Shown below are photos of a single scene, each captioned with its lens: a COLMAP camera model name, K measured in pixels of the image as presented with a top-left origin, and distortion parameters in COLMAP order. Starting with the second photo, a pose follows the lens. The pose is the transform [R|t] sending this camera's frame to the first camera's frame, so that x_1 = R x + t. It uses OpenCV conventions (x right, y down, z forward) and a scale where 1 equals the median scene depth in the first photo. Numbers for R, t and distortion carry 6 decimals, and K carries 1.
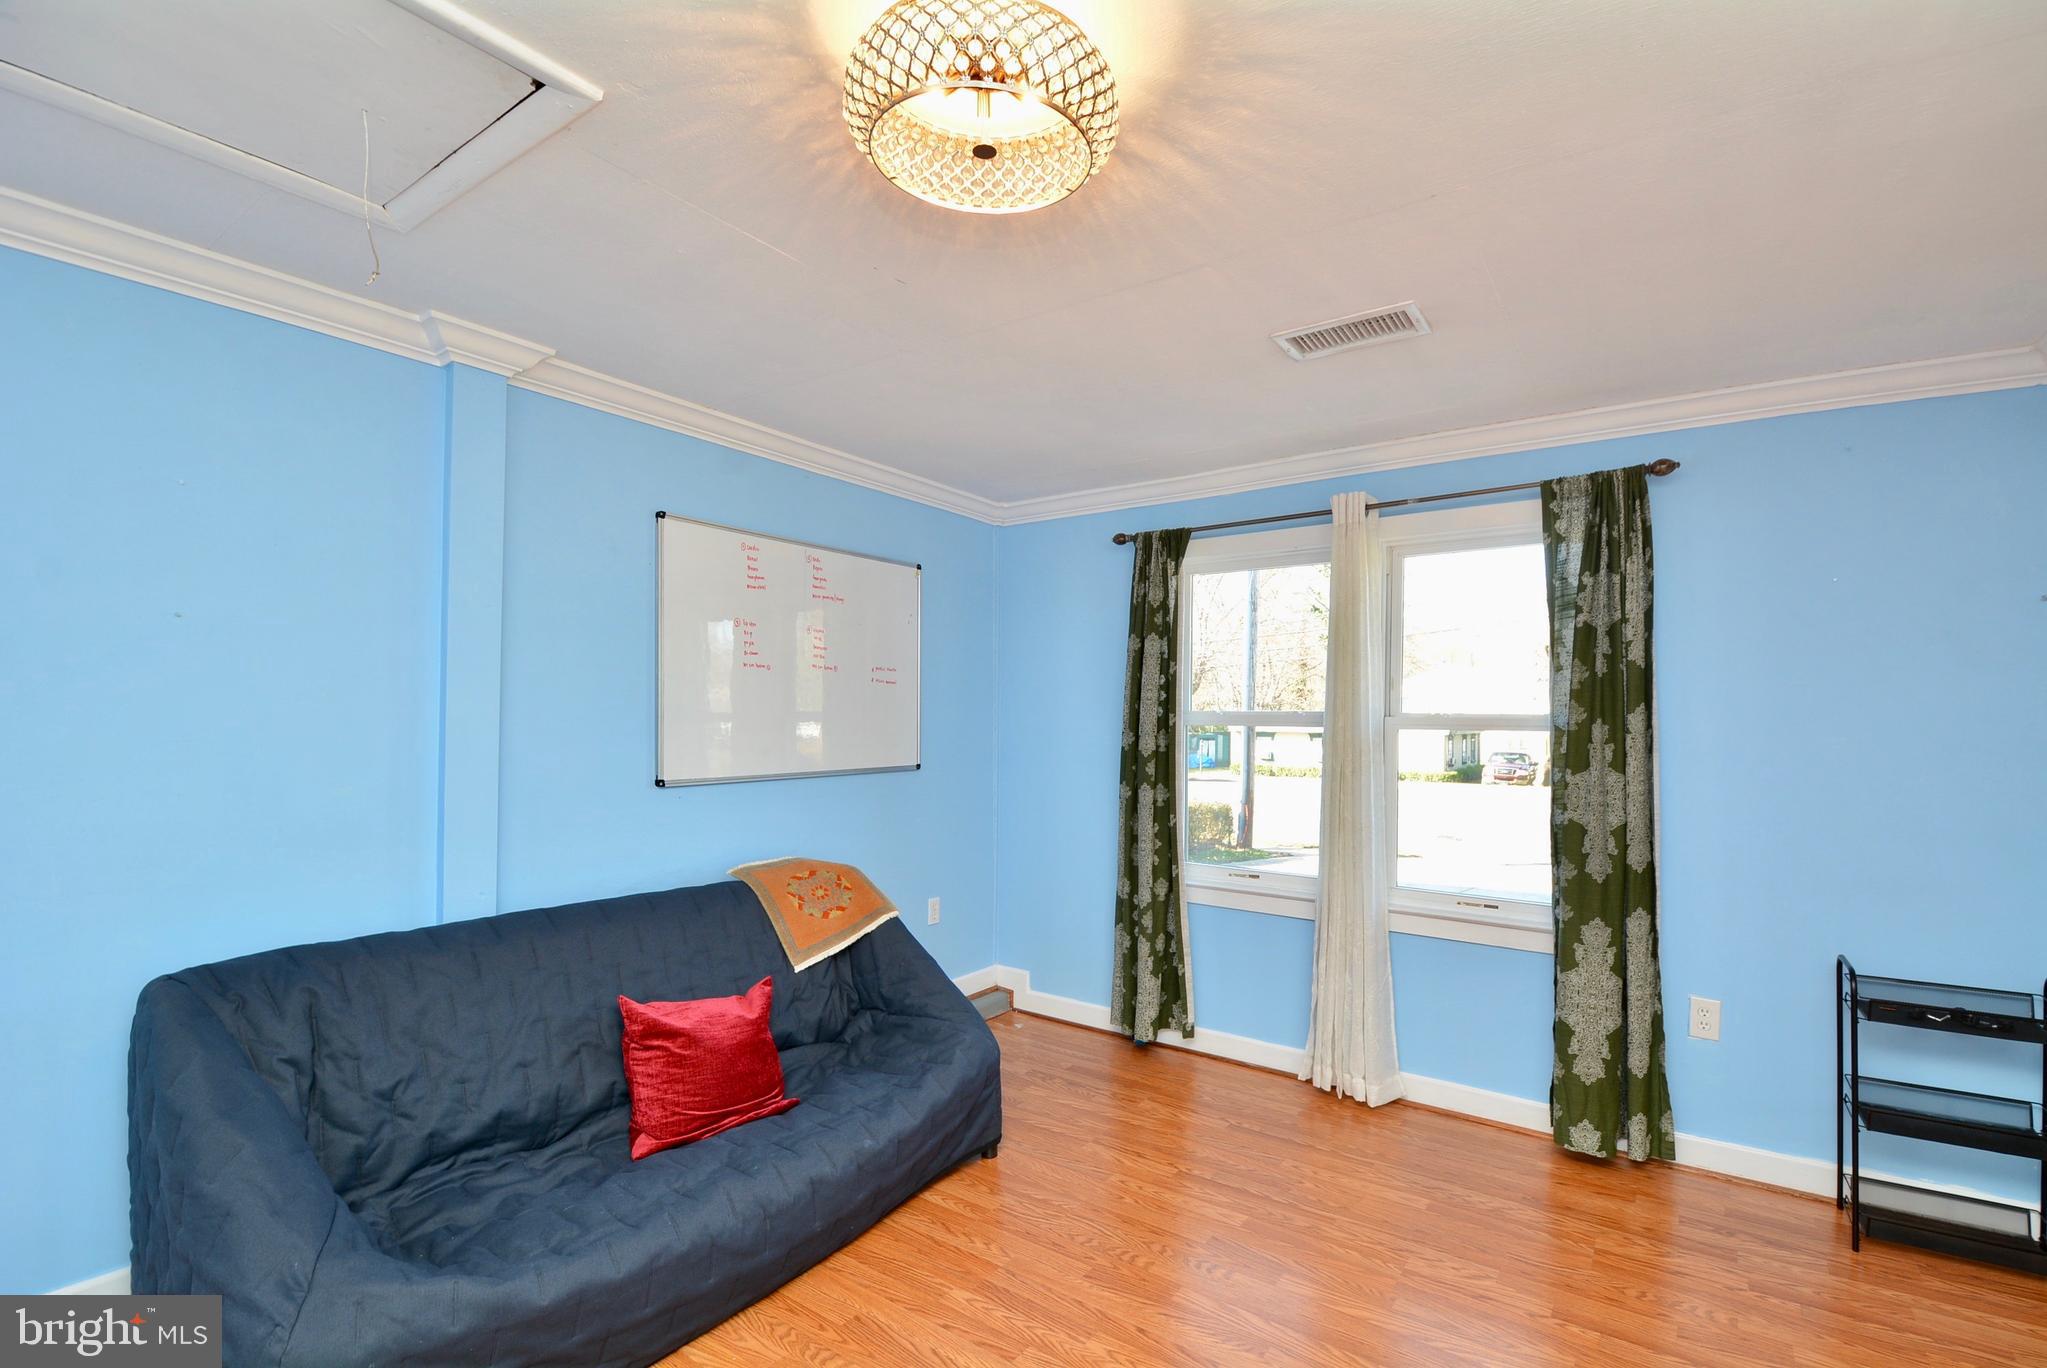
lens RADIAL K [[897.5, 0, 1059.7], [0, 897.5, 722.0], [0, 0, 1]] dist [0.012399, -0.019416]
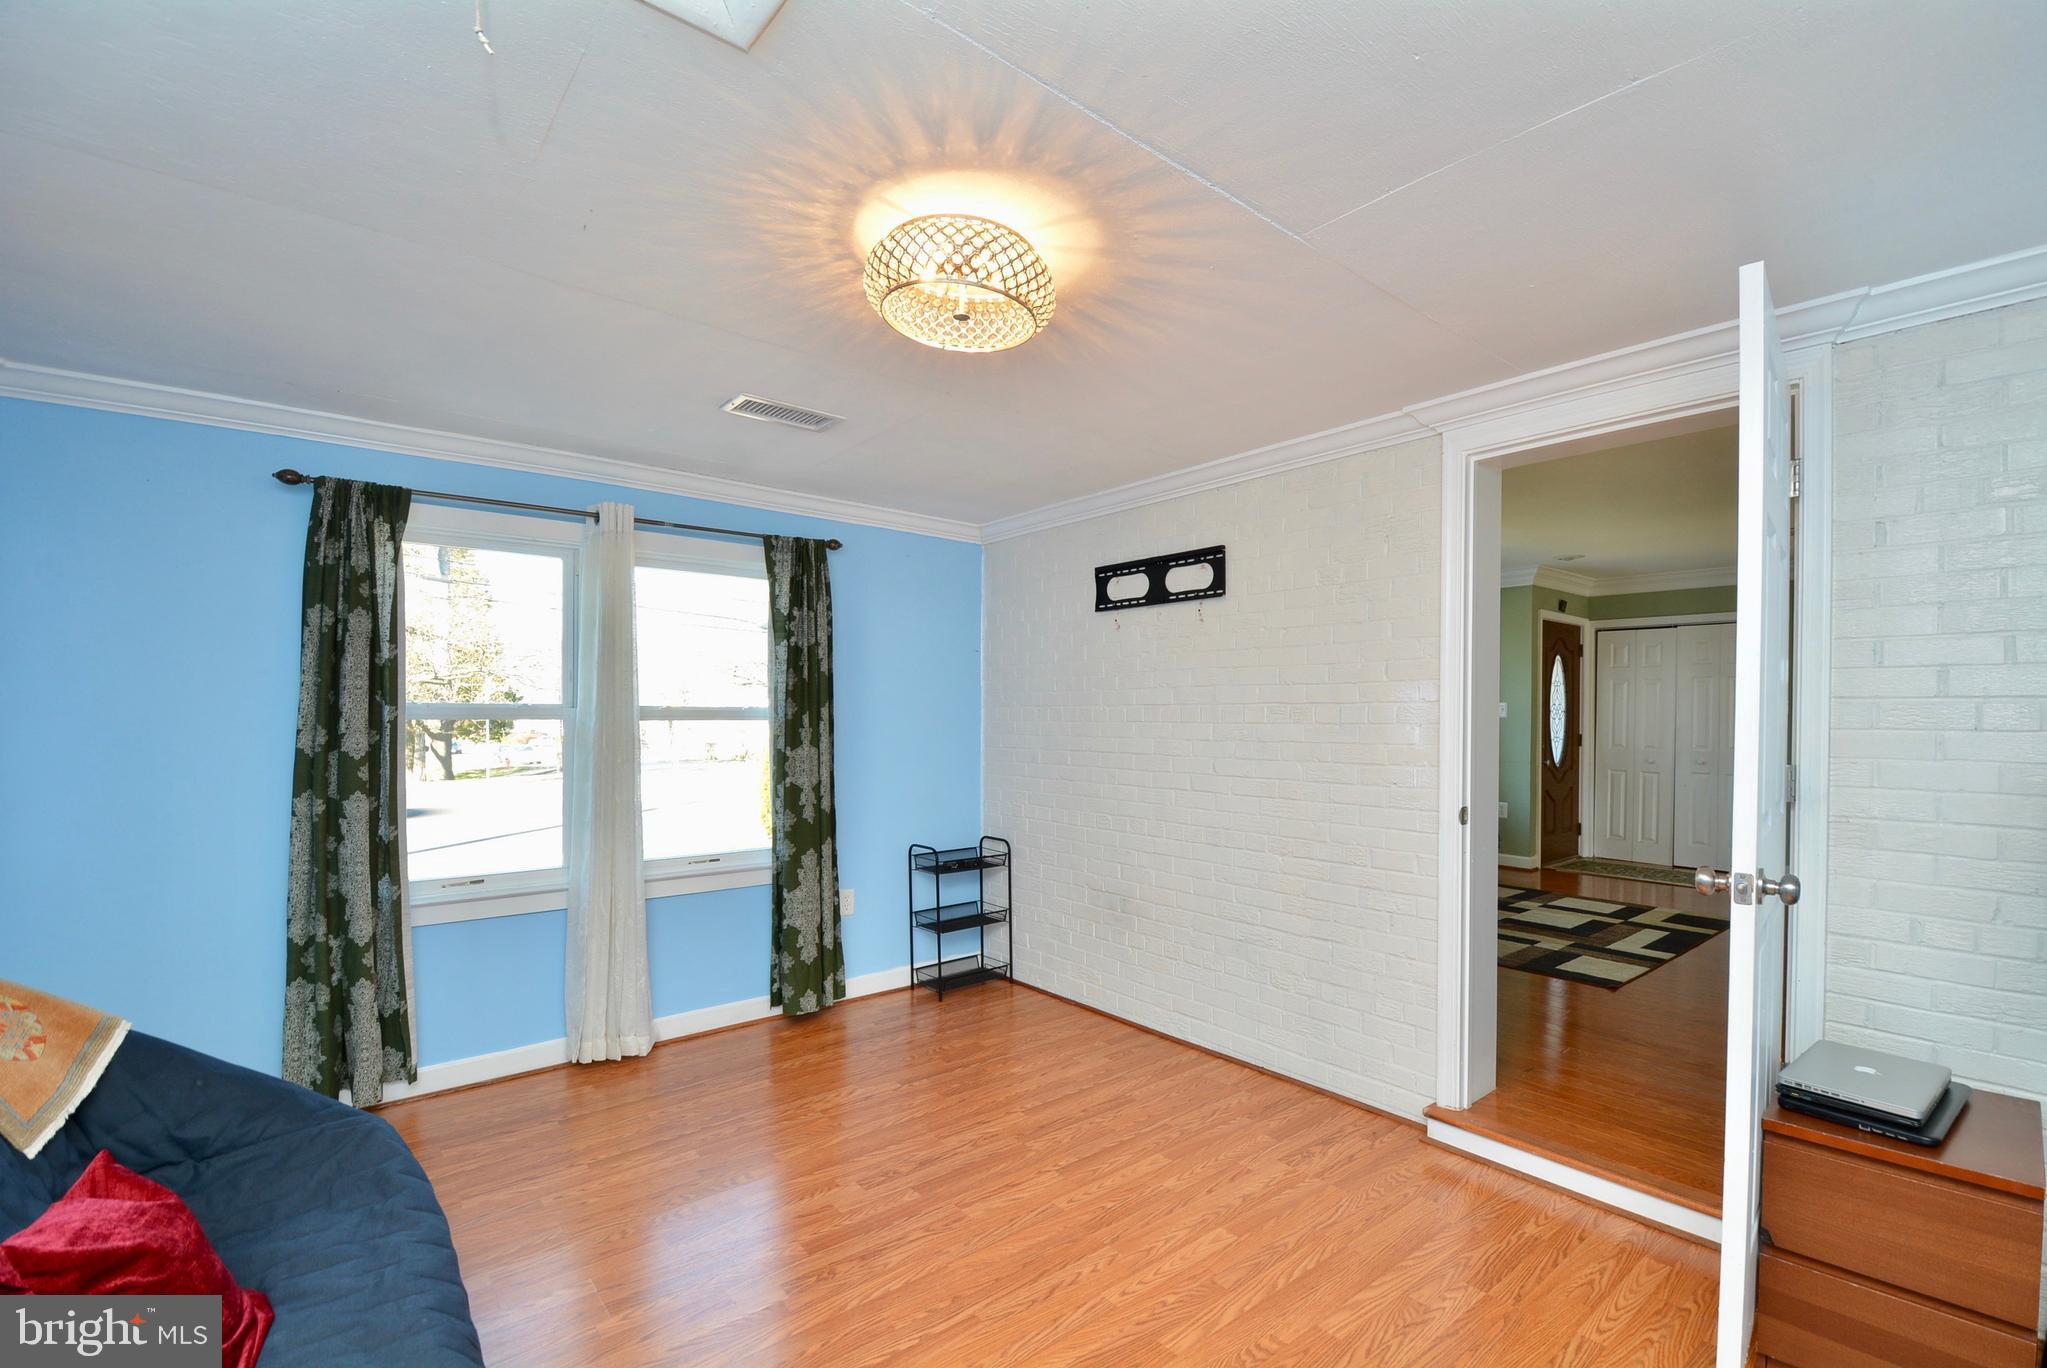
lens RADIAL K [[897.5, 0, 1059.7], [0, 897.5, 722.0], [0, 0, 1]] dist [0.012399, -0.019416]
pose [[0.261746, -0.015069, 0.965019, -0.651360], [0.005278, 0.999885, 0.014182, -0.003636], [-0.965122, 0.001381, 0.261796, 0.222113]]
